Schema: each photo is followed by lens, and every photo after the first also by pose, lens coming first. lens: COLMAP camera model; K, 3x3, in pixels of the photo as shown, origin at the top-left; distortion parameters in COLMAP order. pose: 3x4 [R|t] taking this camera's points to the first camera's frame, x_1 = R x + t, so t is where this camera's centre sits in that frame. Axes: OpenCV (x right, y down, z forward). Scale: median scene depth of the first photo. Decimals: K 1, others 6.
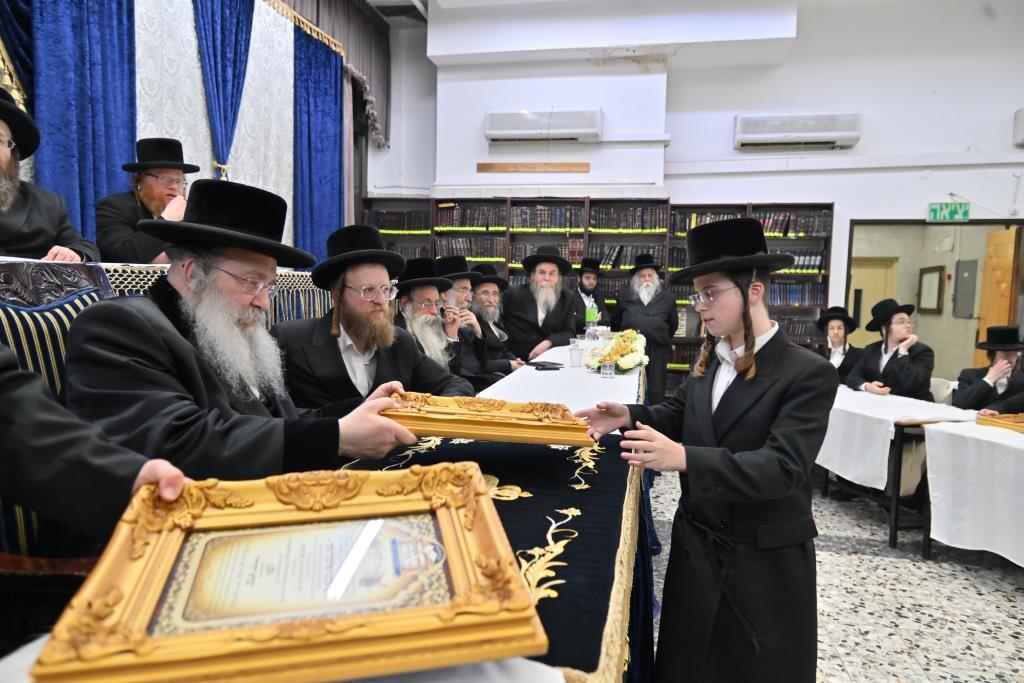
lens RADIAL K [[687.2, 0, 511.4], [0, 687.2, 342.1], [0, 0, 1]] dist [0.014995, -0.003806]
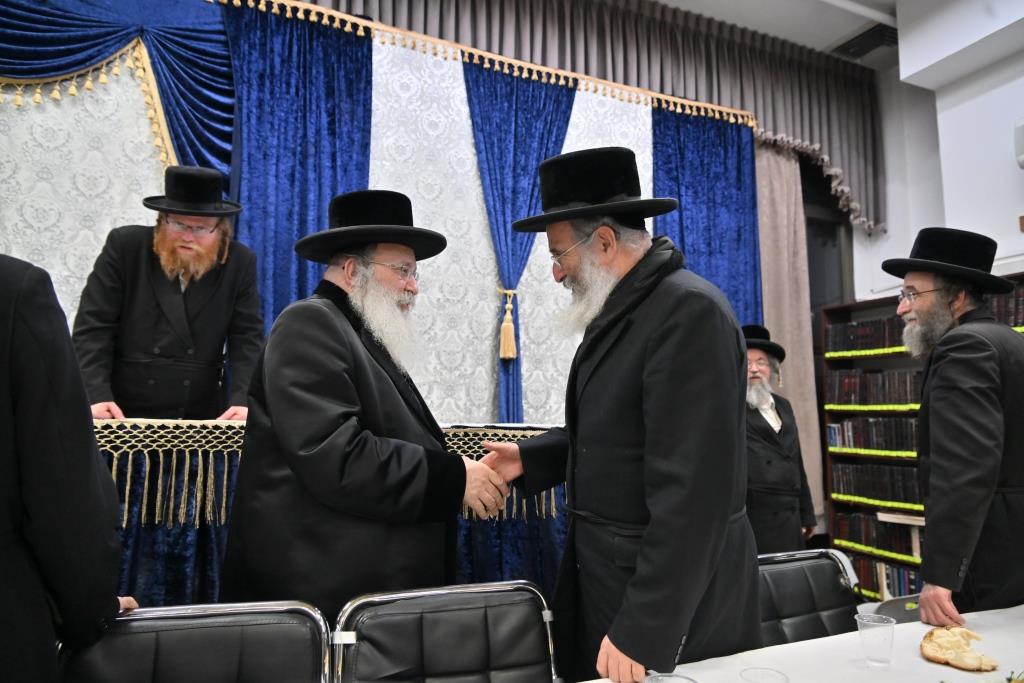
lens RADIAL K [[661.7, 0, 511.1], [0, 661.7, 340.7], [0, 0, 1]] dist [-0.001483, -0.000030]
pose [[0.571153, -0.118081, -0.812306, 0.224832], [-0.063439, 0.980289, -0.187105, -0.053774], [0.818389, 0.158397, 0.552404, 0.608762]]
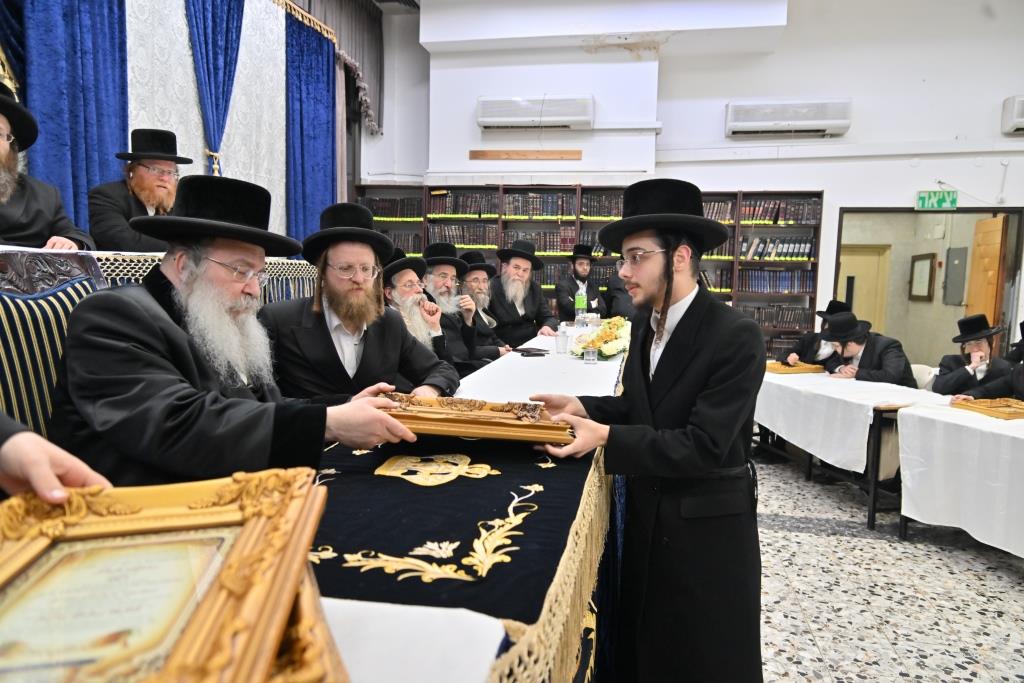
lens RADIAL K [[687.2, 0, 511.4], [0, 687.2, 342.1], [0, 0, 1]] dist [0.014995, -0.003806]
pose [[0.999991, 0.000713, 0.004223, 0.010870], [-0.000795, 0.999809, 0.019504, -0.000142], [-0.004208, -0.019507, 0.999801, -0.015254]]
